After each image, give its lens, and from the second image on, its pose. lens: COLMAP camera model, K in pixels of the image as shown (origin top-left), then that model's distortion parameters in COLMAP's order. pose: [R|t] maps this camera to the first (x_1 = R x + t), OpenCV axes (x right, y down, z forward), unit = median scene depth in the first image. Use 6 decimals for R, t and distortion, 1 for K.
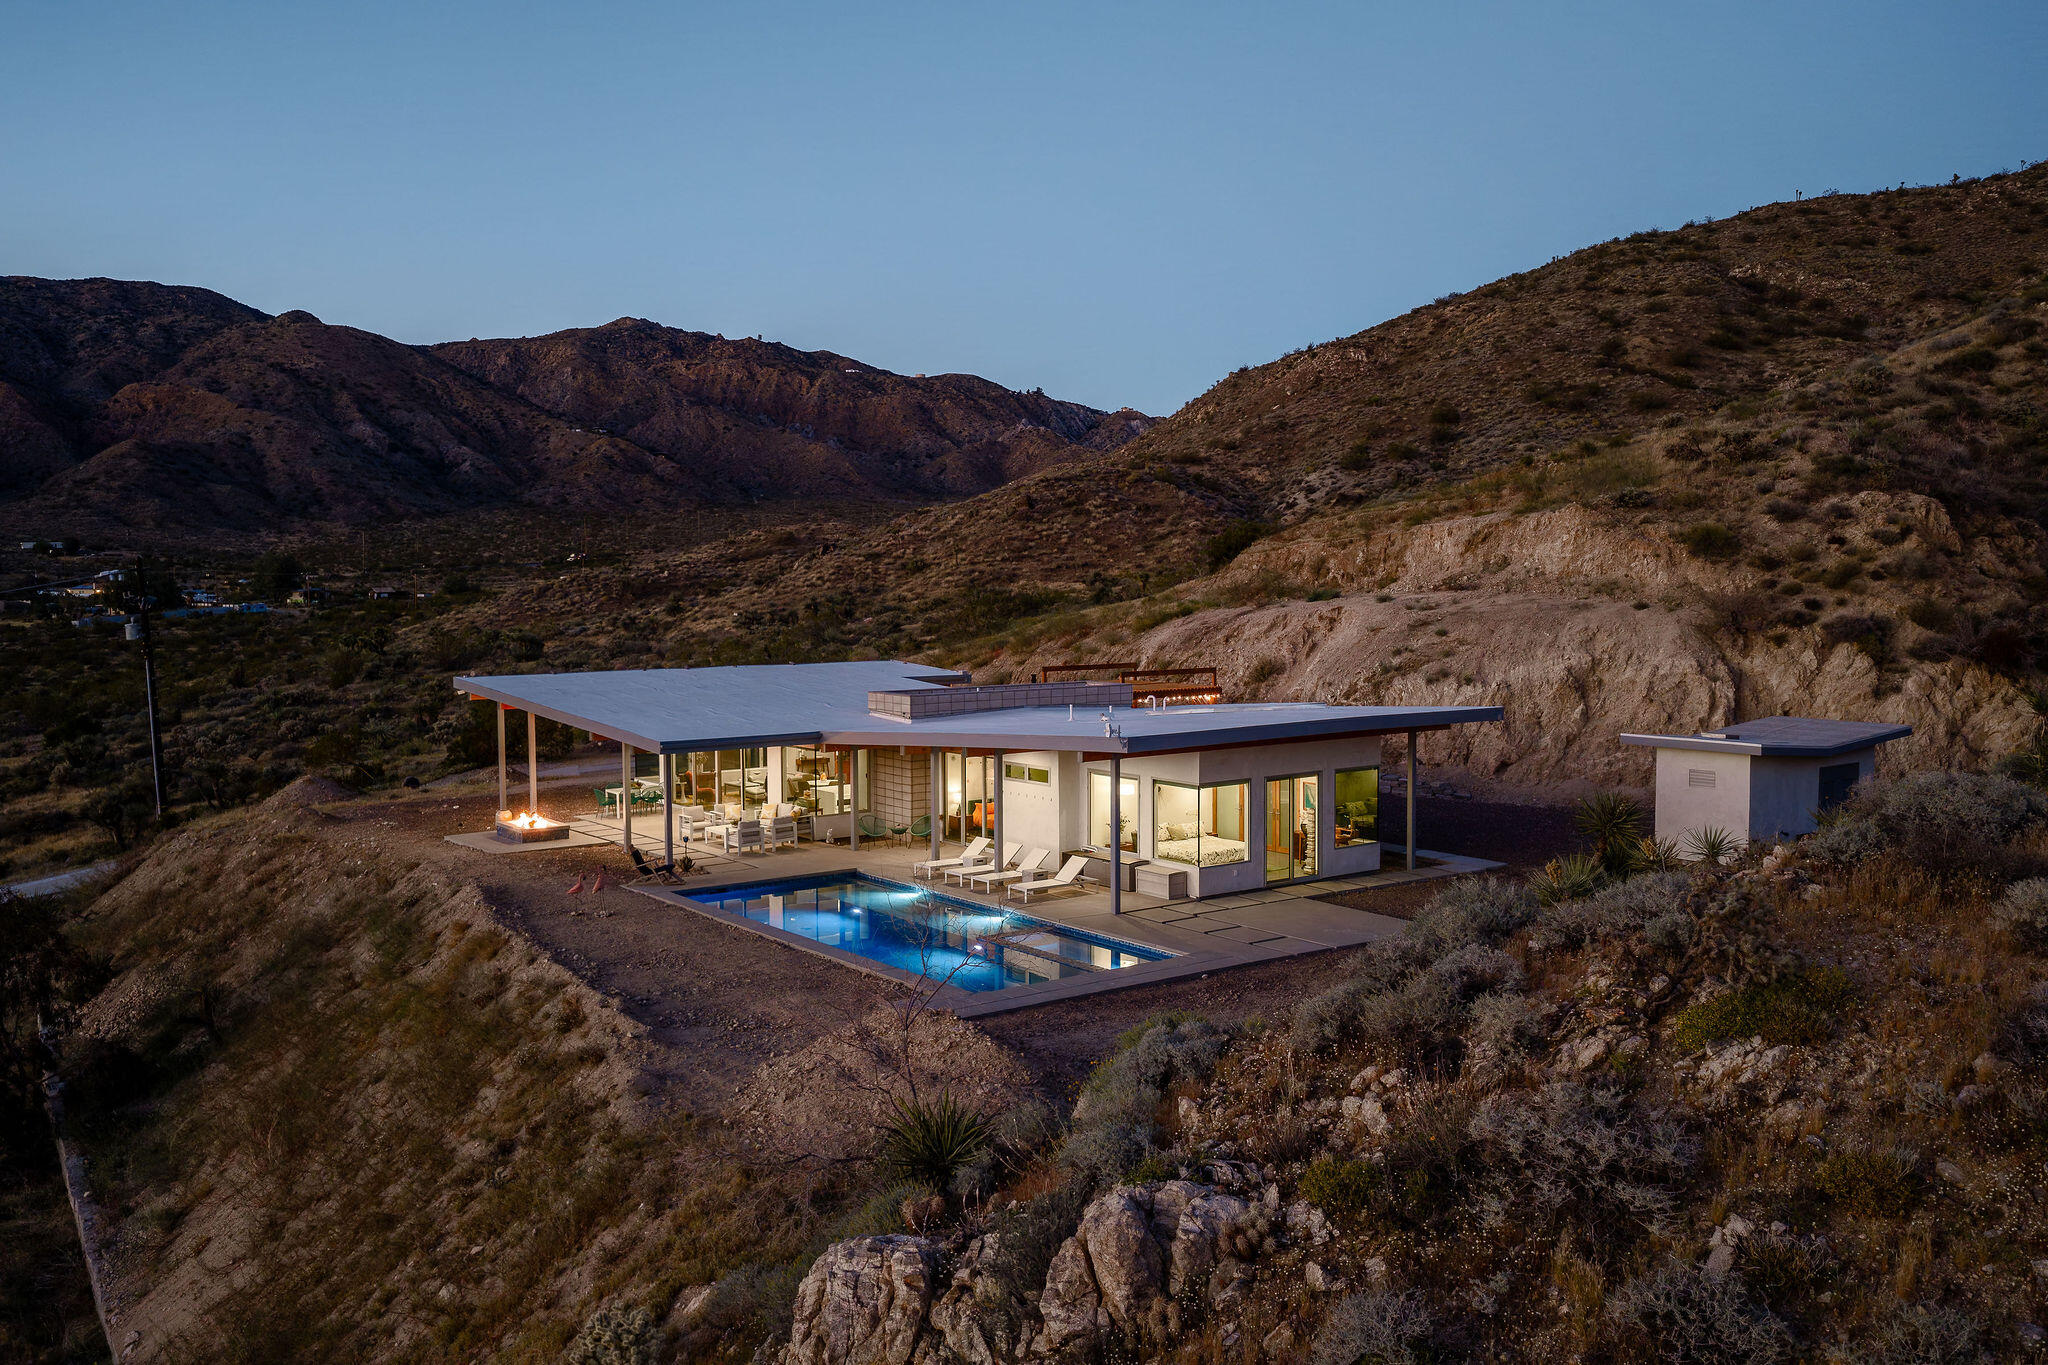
lens RADIAL K [[1707.8, 0, 1027.0], [0, 1707.8, 707.0], [0, 0, 1]] dist [0.016379, -0.025867]
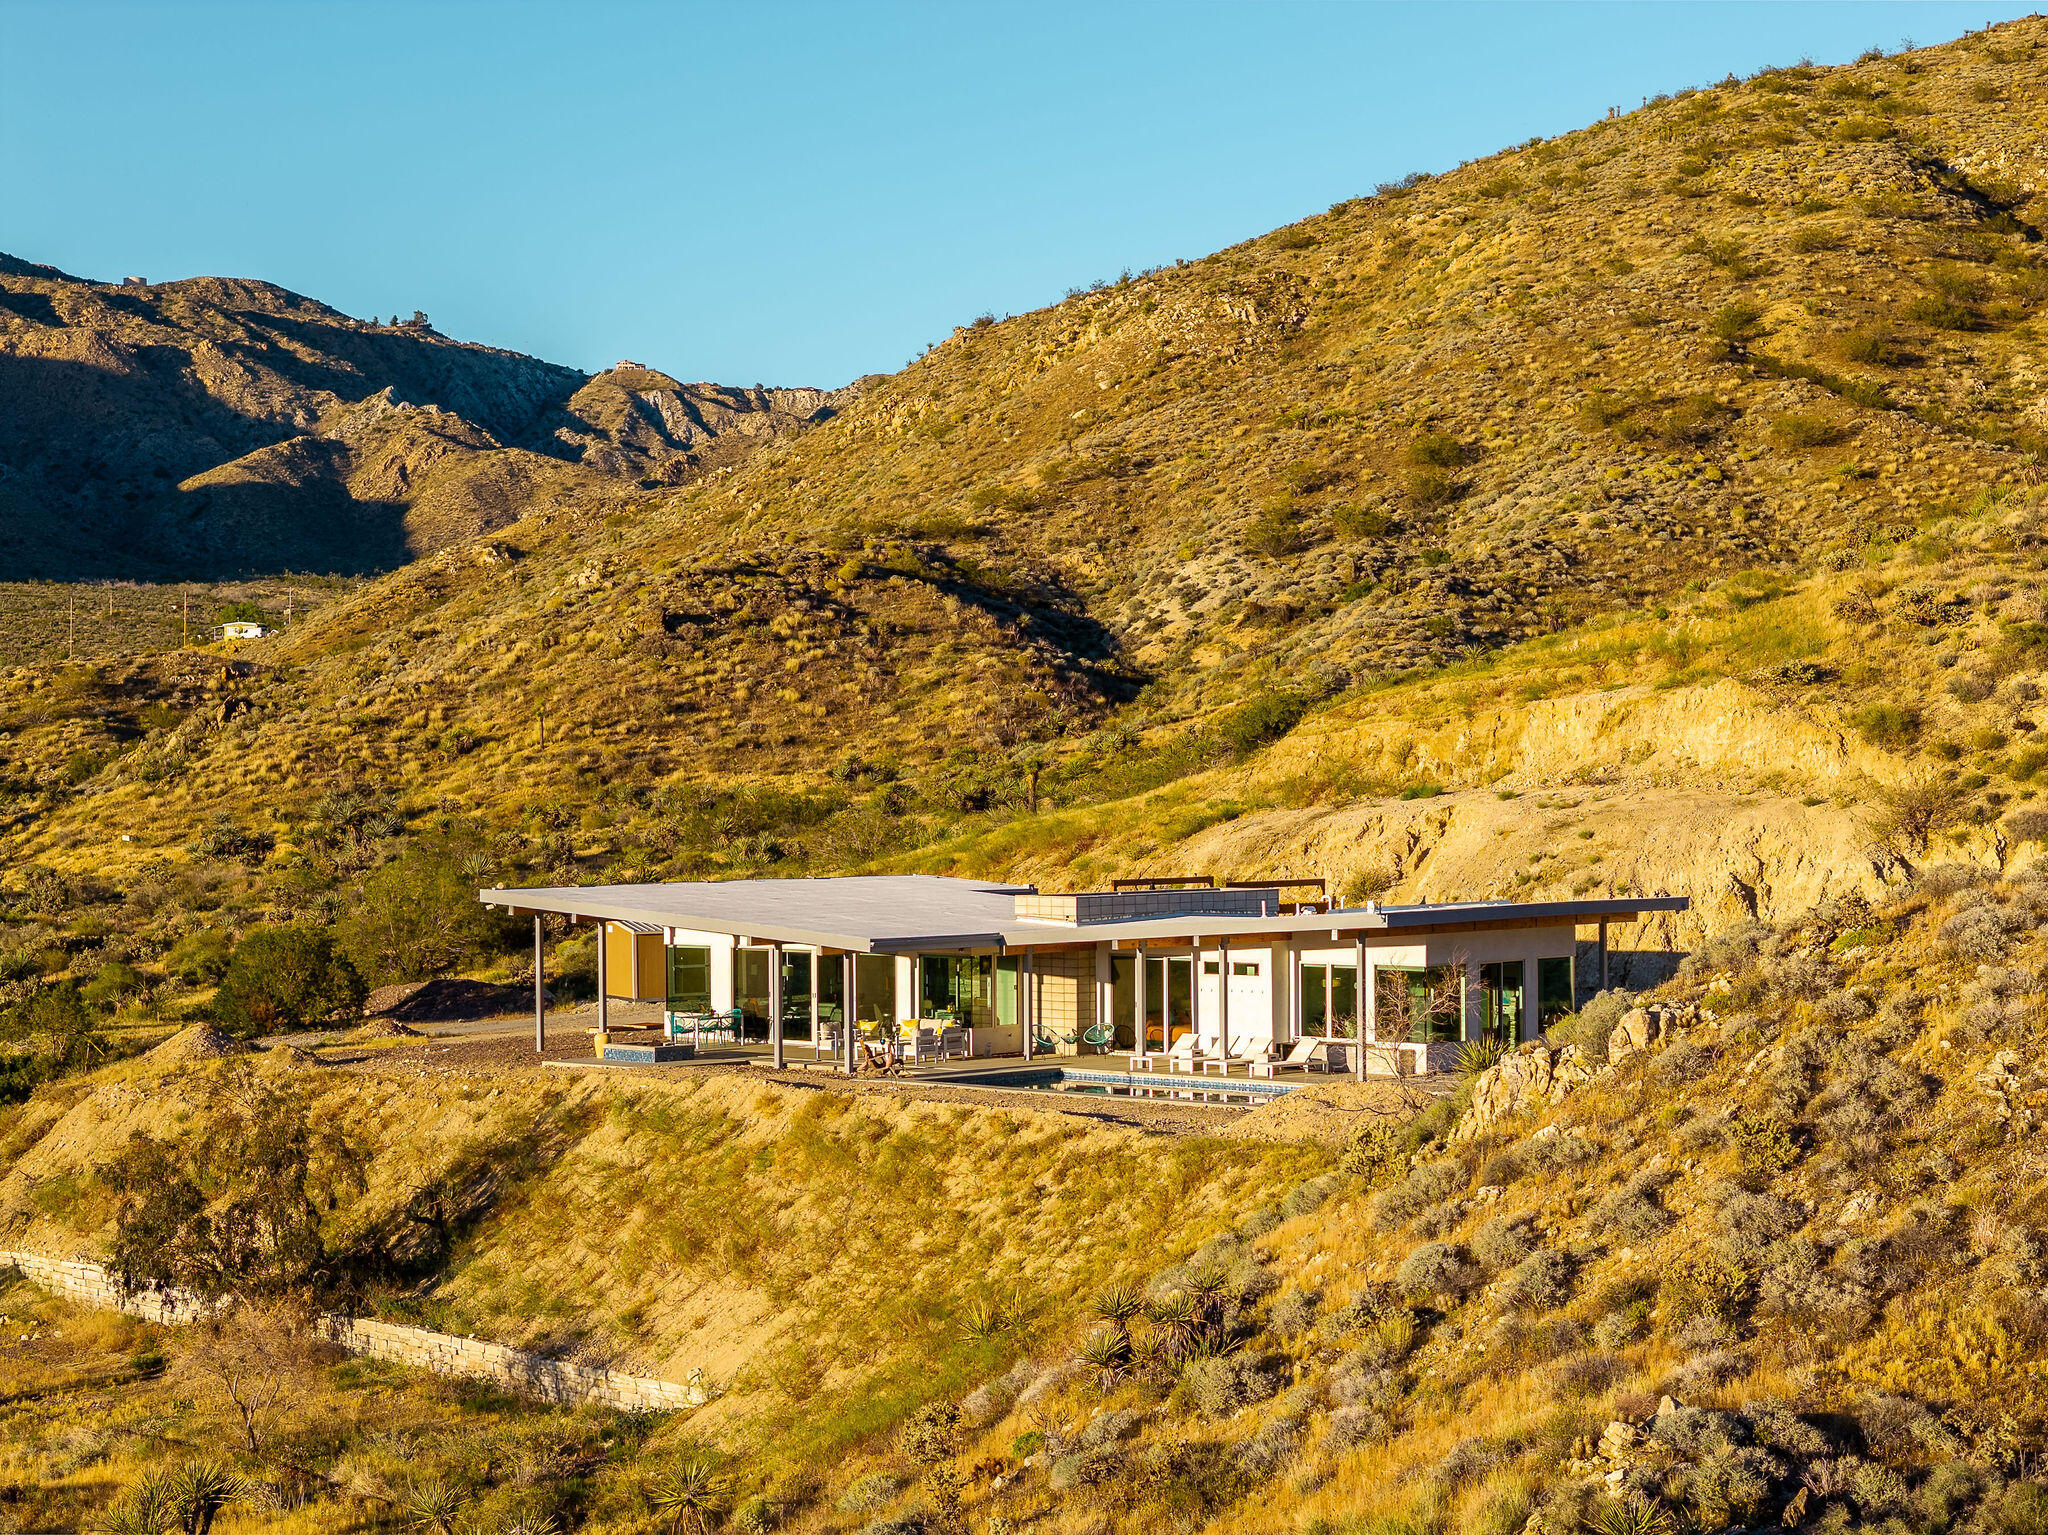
lens RADIAL K [[4172.9, 0, 1041.6], [0, 4172.9, 759.1], [0, 0, 1]] dist [-0.104938, 0.000000]
pose [[0.986709, -0.002608, 0.162477, -0.090488], [0.014935, 0.997095, -0.074693, 0.017434], [-0.161810, 0.076127, 0.983881, -0.248558]]
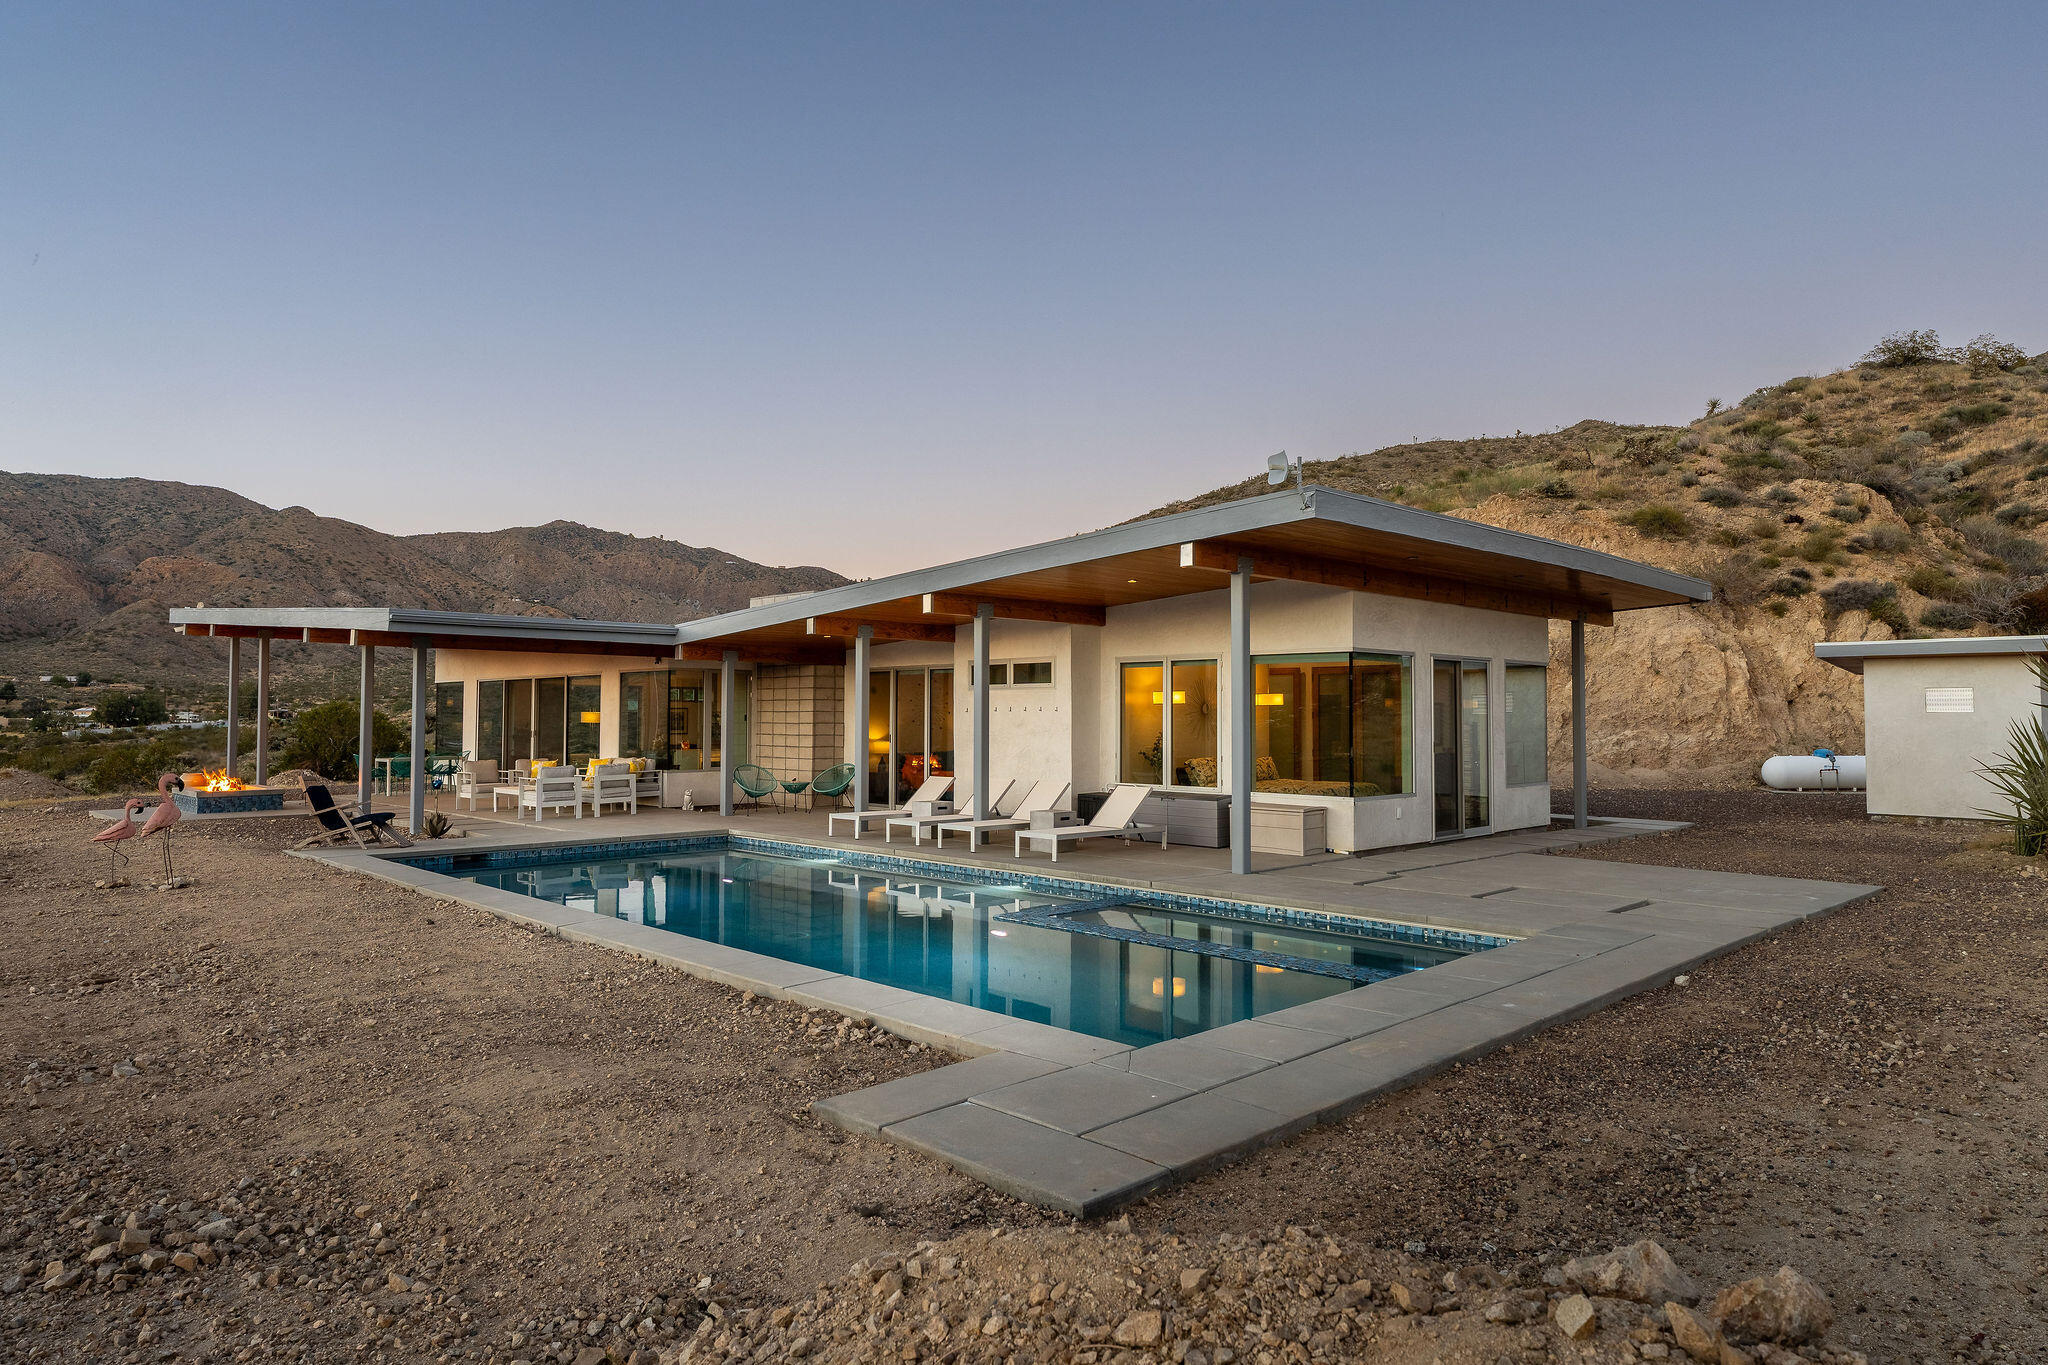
lens RADIAL K [[1236.5, 0, 1025.5], [0, 1236.5, 677.4], [0, 0, 1]] dist [0.002975, -0.001922]
pose [[0.990897, 0.012700, 0.134020, -0.009916], [0.002058, 0.993995, -0.109403, 0.016076], [-0.134604, 0.108683, 0.984921, 0.099079]]
